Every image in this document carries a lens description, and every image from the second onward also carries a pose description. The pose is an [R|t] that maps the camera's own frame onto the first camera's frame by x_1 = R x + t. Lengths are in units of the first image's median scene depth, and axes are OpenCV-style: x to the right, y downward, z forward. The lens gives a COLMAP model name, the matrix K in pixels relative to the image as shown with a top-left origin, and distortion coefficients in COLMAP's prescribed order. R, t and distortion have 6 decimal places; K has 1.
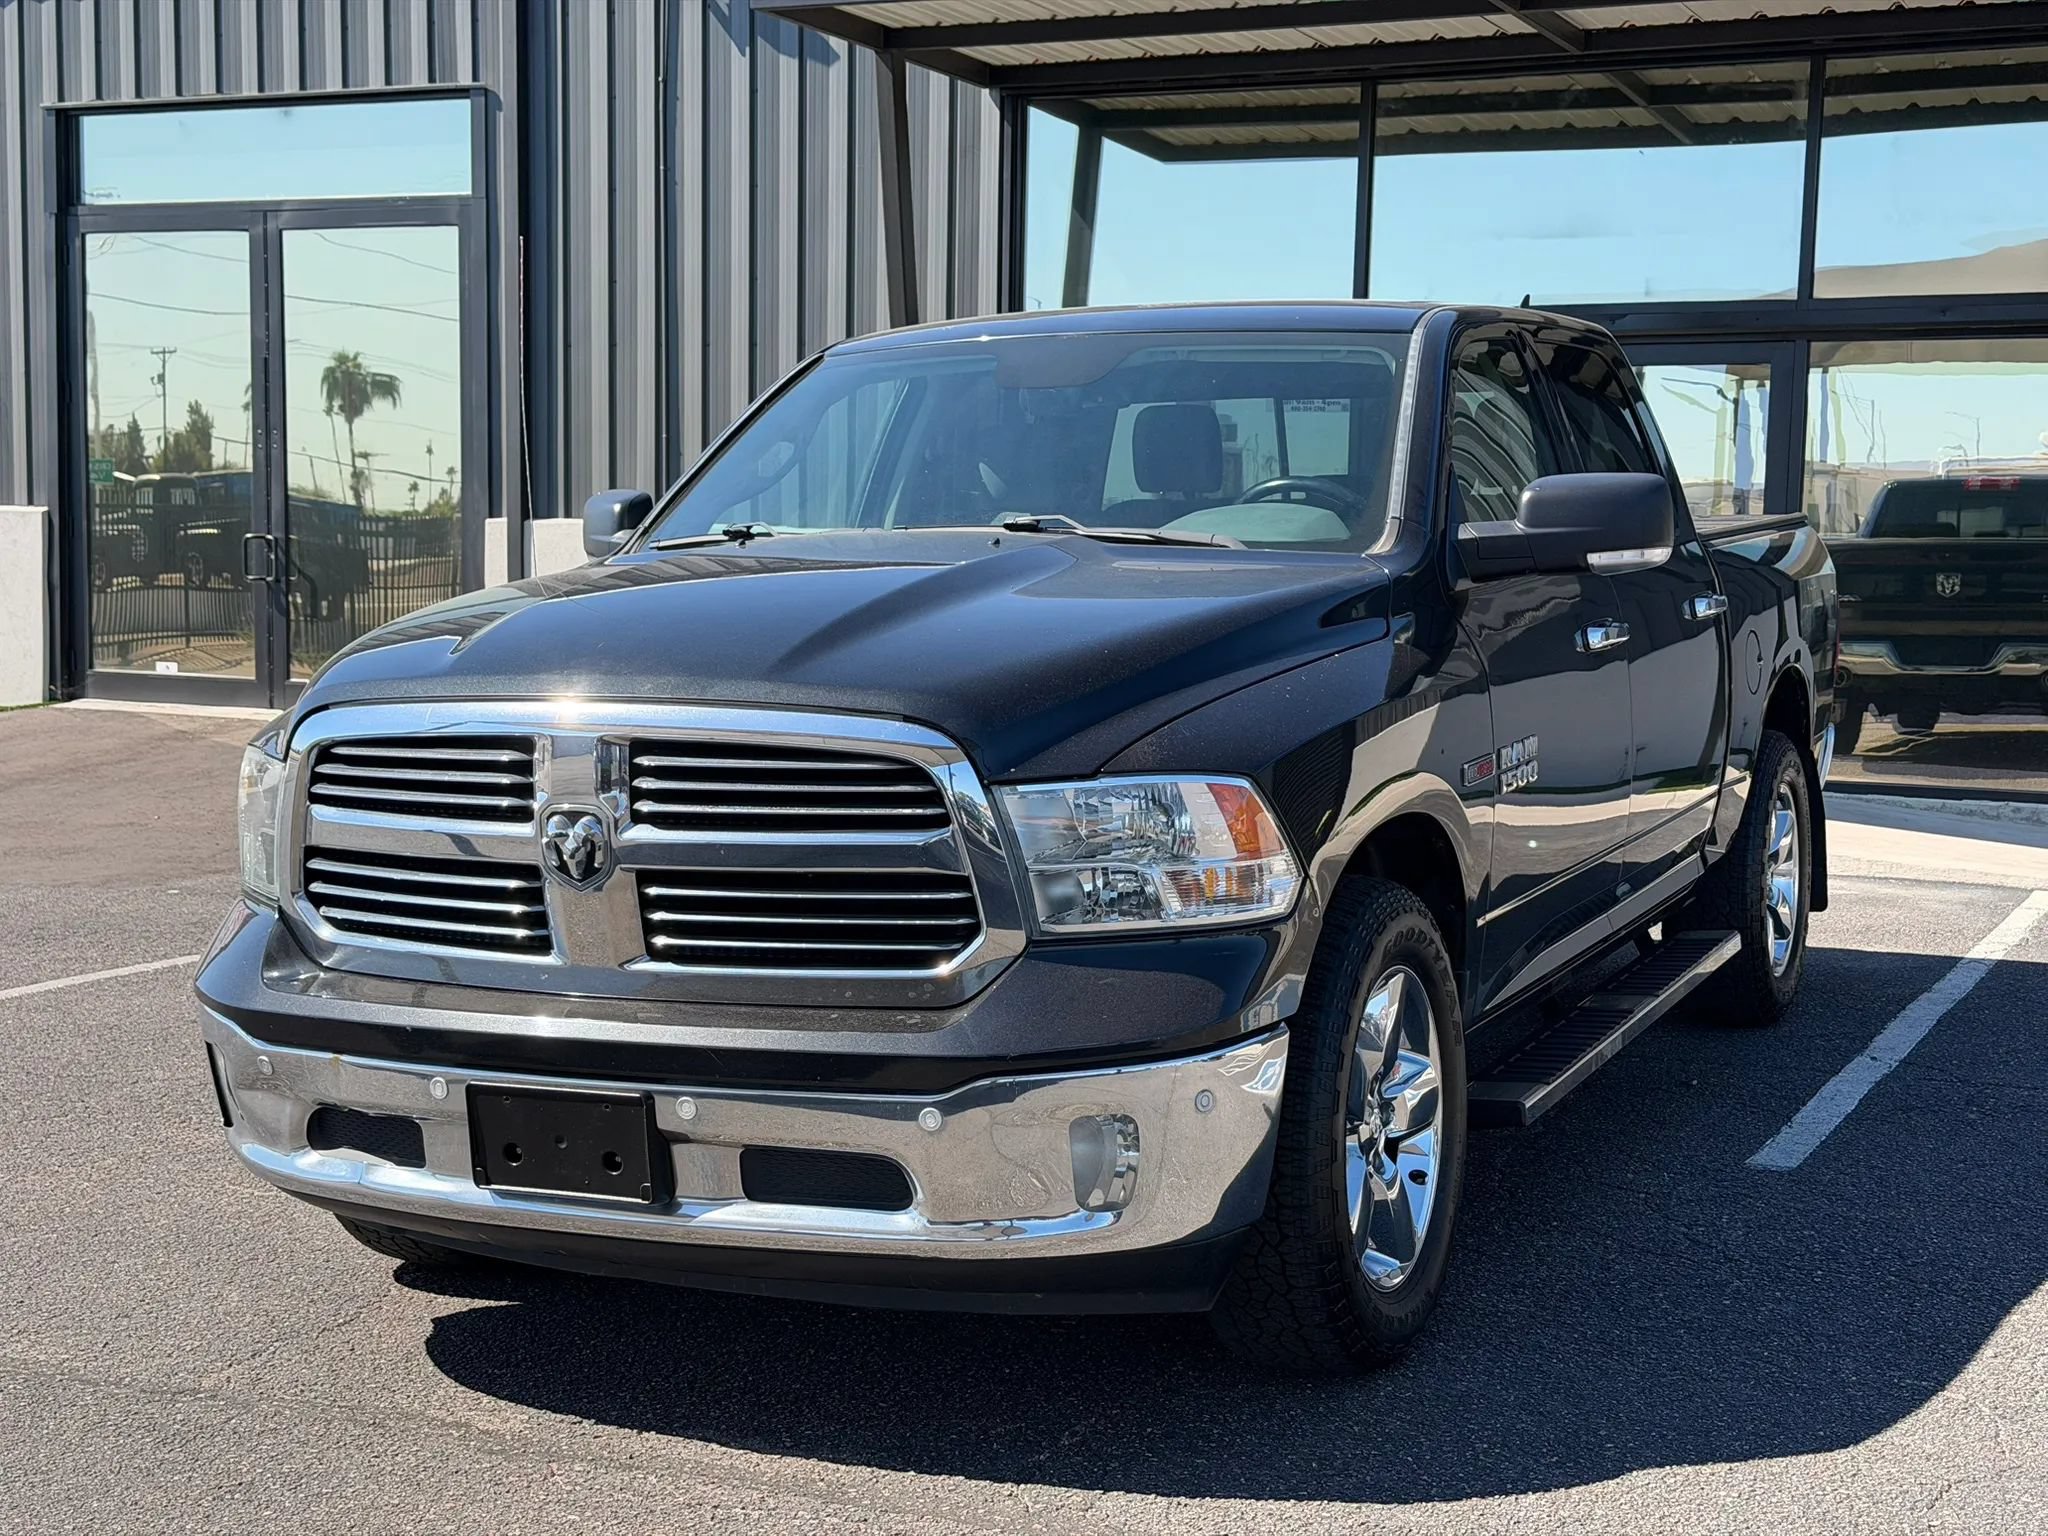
lens RADIAL K [[2870.6, 0, 1043.8], [0, 2870.6, 787.4], [0, 0, 1]] dist [0.119879, 0.000000]
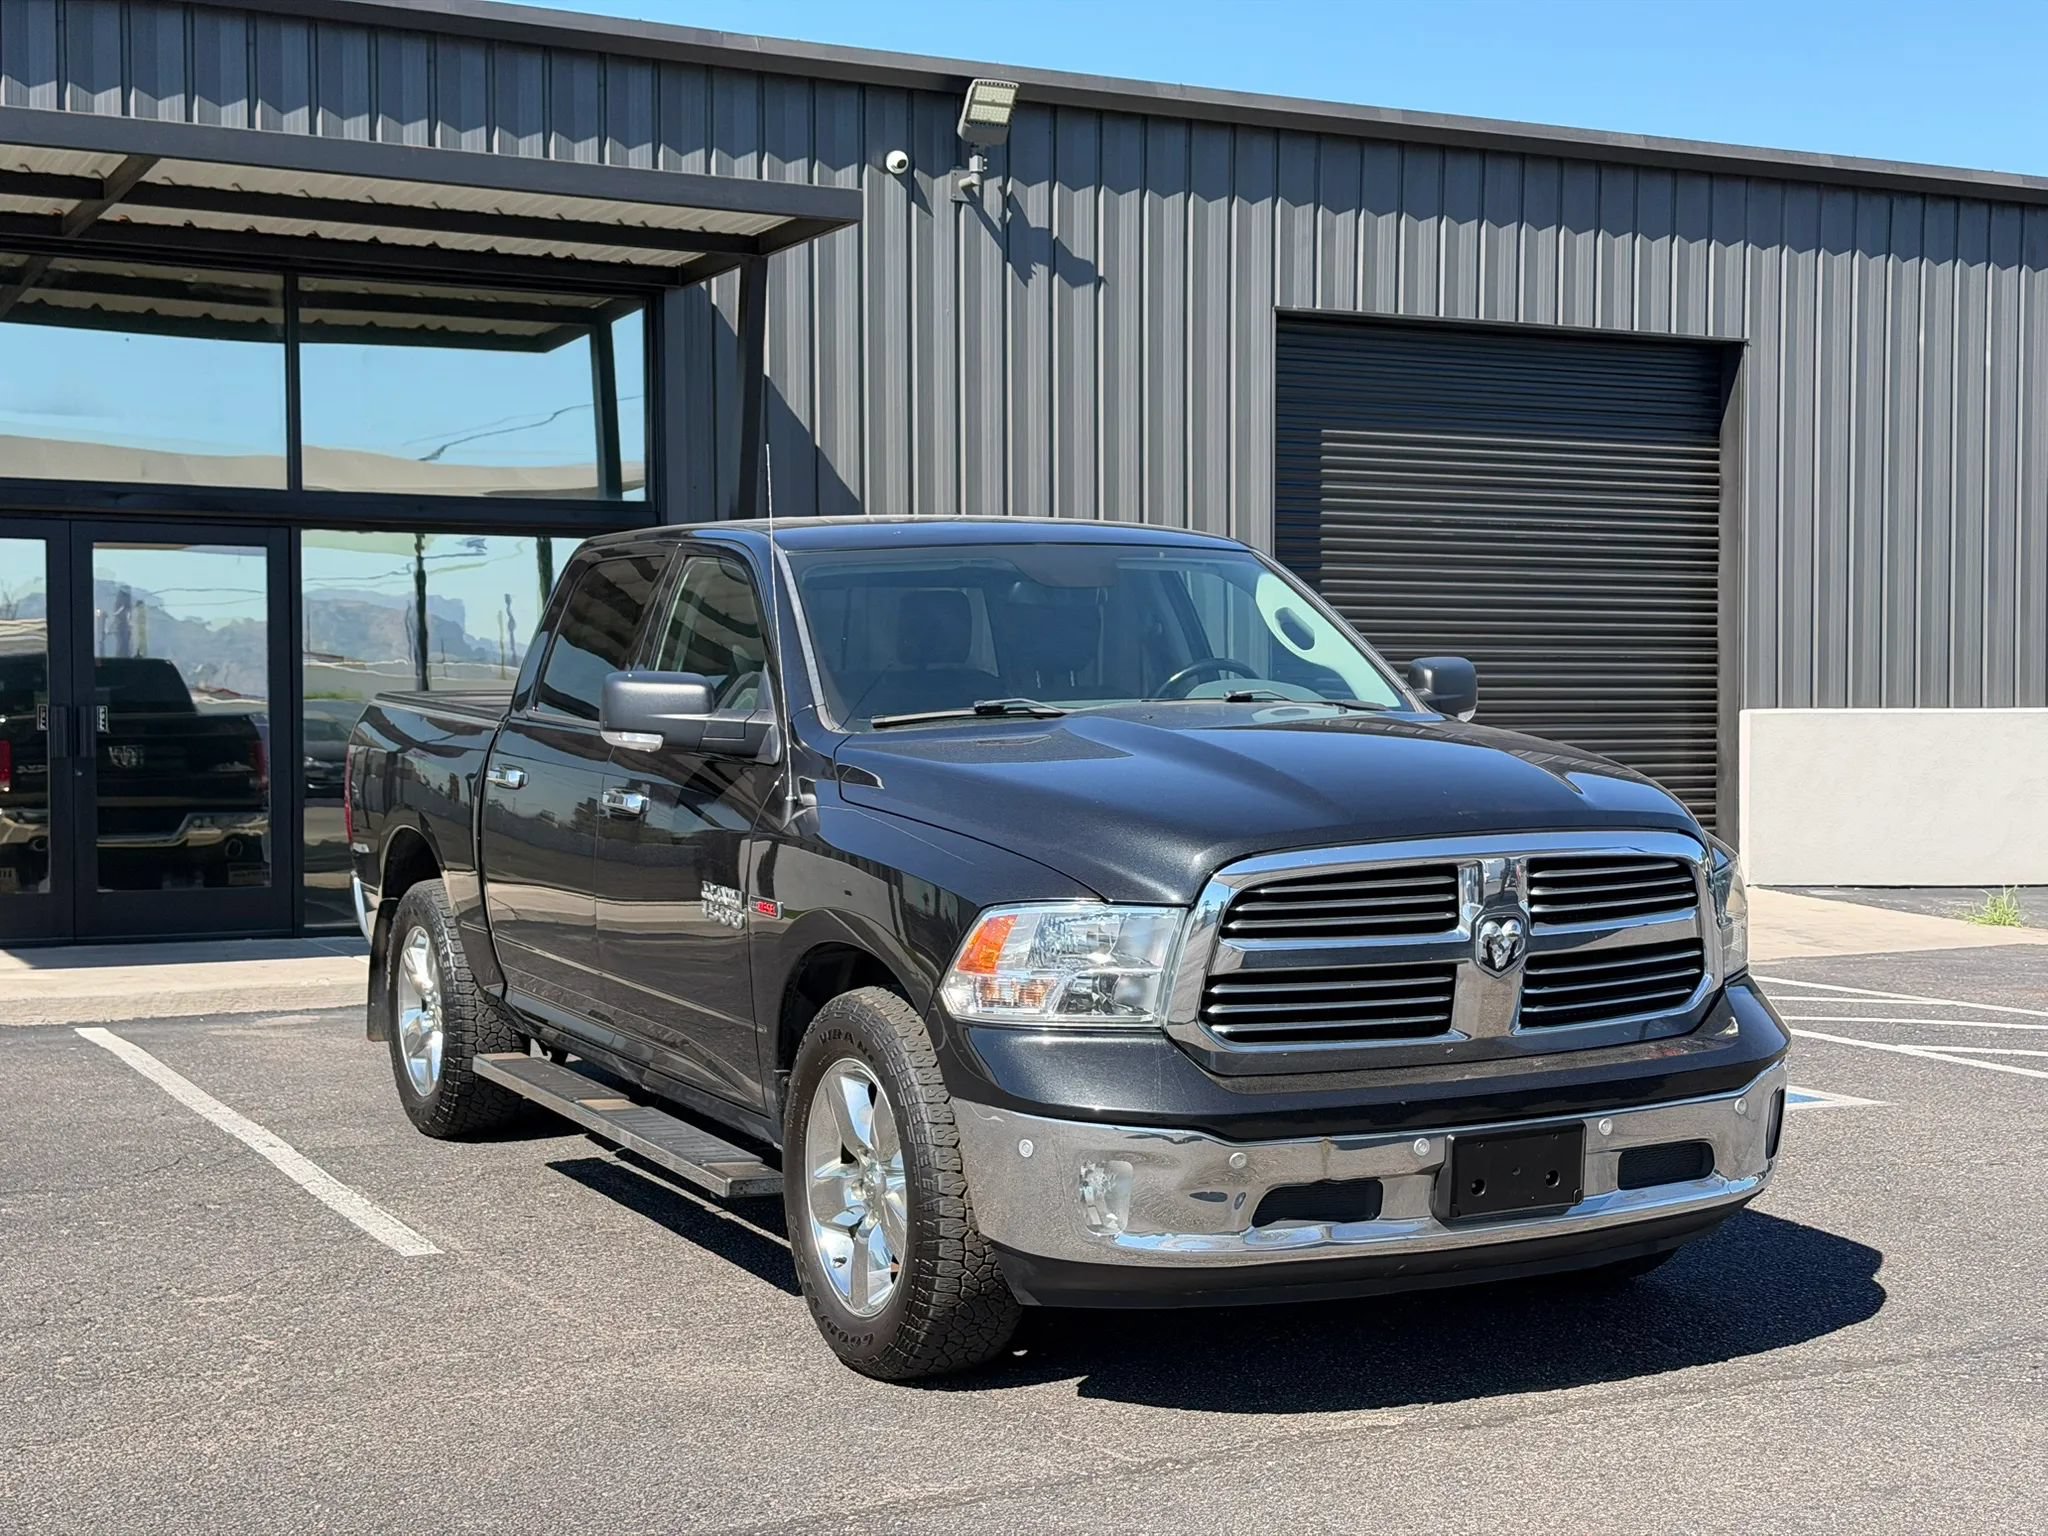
lens RADIAL K [[2870.6, 0, 1050.4], [0, 2870.6, 803.1], [0, 0, 1]] dist [0.119879, 0.000000]
pose [[0.620611, -0.043398, 0.782916, -1.058496], [0.083691, 0.996430, -0.011108, -0.037170], [-0.779639, 0.072417, 0.622028, 0.274986]]
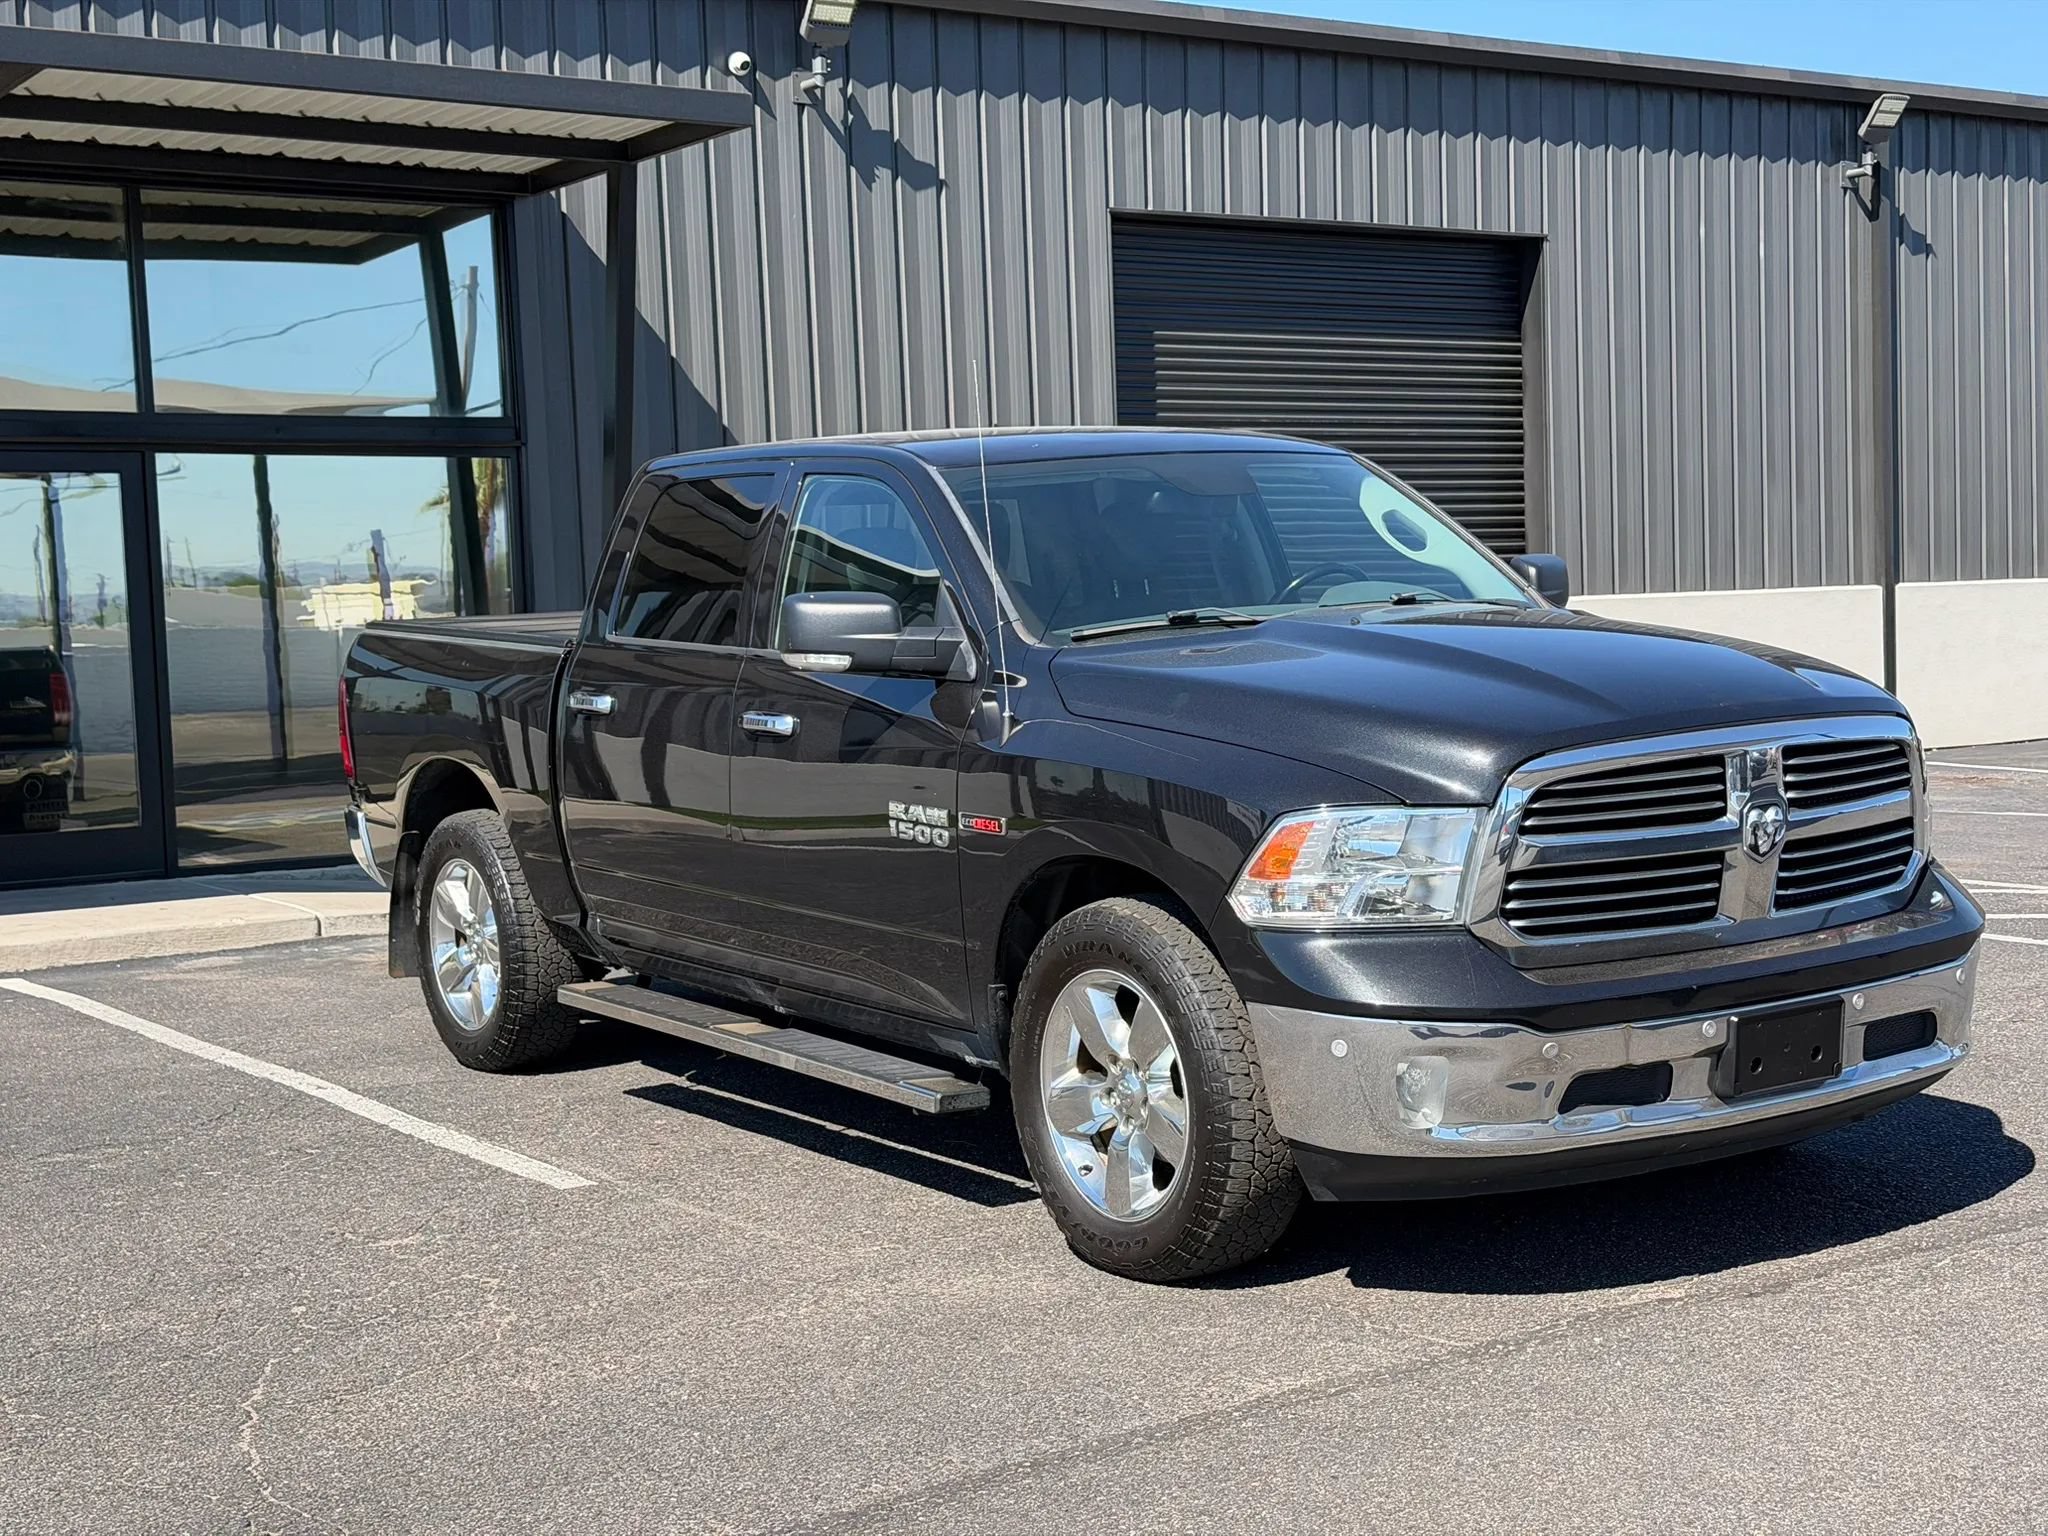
lens RADIAL K [[2870.6, 0, 1054.9], [0, 2870.6, 818.1], [0, 0, 1]] dist [0.119879, 0.000000]
pose [[0.517571, -0.096131, 0.850223, -1.201273], [0.119277, 0.992073, 0.039560, -0.063480], [-0.847286, 0.080937, 0.524935, 0.459507]]
